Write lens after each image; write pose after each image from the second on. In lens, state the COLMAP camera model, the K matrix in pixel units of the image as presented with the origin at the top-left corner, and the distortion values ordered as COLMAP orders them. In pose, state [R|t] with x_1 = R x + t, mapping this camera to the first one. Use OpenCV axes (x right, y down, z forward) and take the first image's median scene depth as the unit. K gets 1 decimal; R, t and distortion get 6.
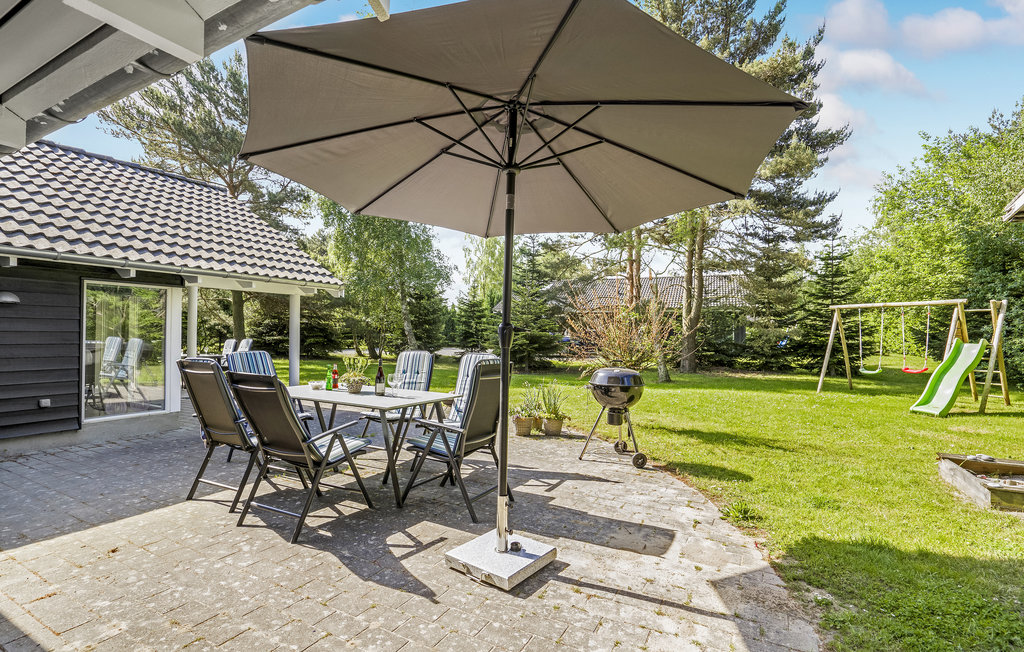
lens RADIAL K [[472.5, 0, 512.0], [0, 472.5, 326.0], [0, 0, 1]] dist [-0.044558, 0.015381]
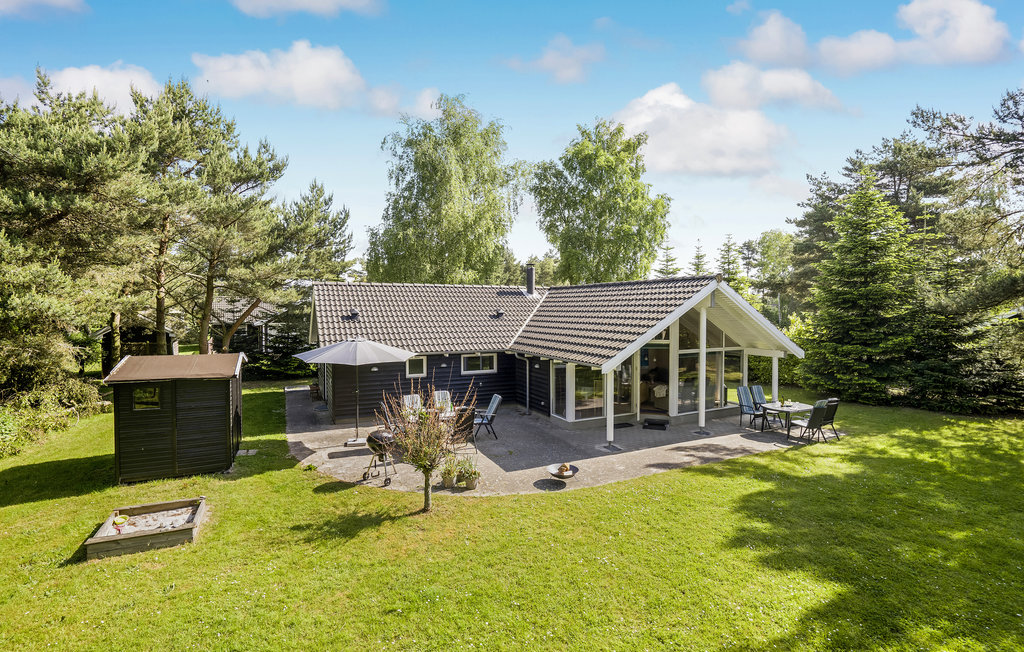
lens RADIAL K [[481.1, 0, 521.7], [0, 481.1, 320.9], [0, 0, 1]] dist [-0.039902, 0.030888]
pose [[-0.585212, 0.007333, -0.810847, 2.445663], [0.015005, 0.999886, -0.001787, -0.536731], [0.810741, -0.013213, -0.585255, 4.393370]]
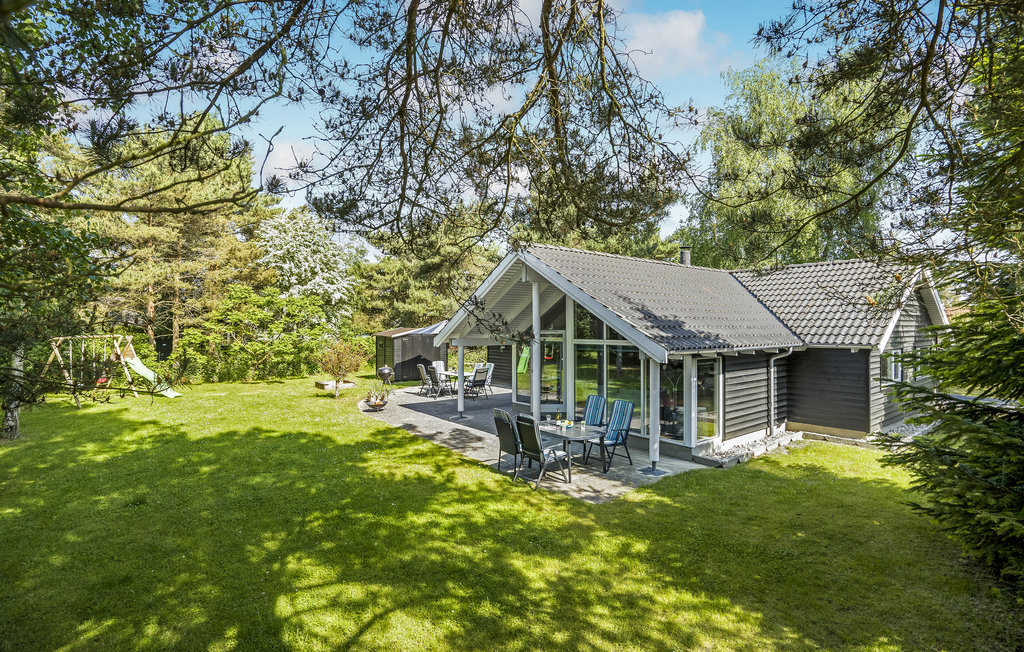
lens RADIAL K [[481.1, 0, 521.7], [0, 481.1, 320.9], [0, 0, 1]] dist [-0.039902, 0.030888]
pose [[-0.923187, -0.006190, 0.384301, -3.175852], [-0.020917, 0.999198, -0.034154, -0.254687], [-0.383781, -0.039569, -0.922576, 6.463357]]
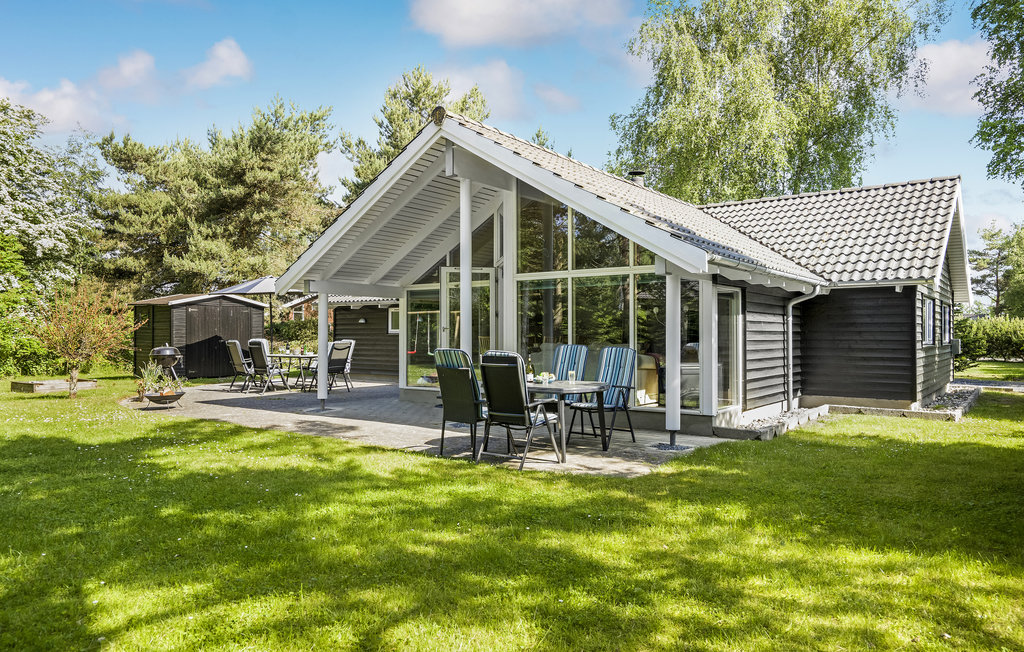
lens RADIAL K [[690.8, 0, 512.0], [0, 690.8, 326.0], [0, 0, 1]] dist [0.003799, 0.109010]
pose [[-0.989648, -0.009957, 0.143172, -2.584608], [-0.015752, 0.999099, -0.039397, 0.161584], [-0.142651, -0.041245, -0.988913, 6.315172]]
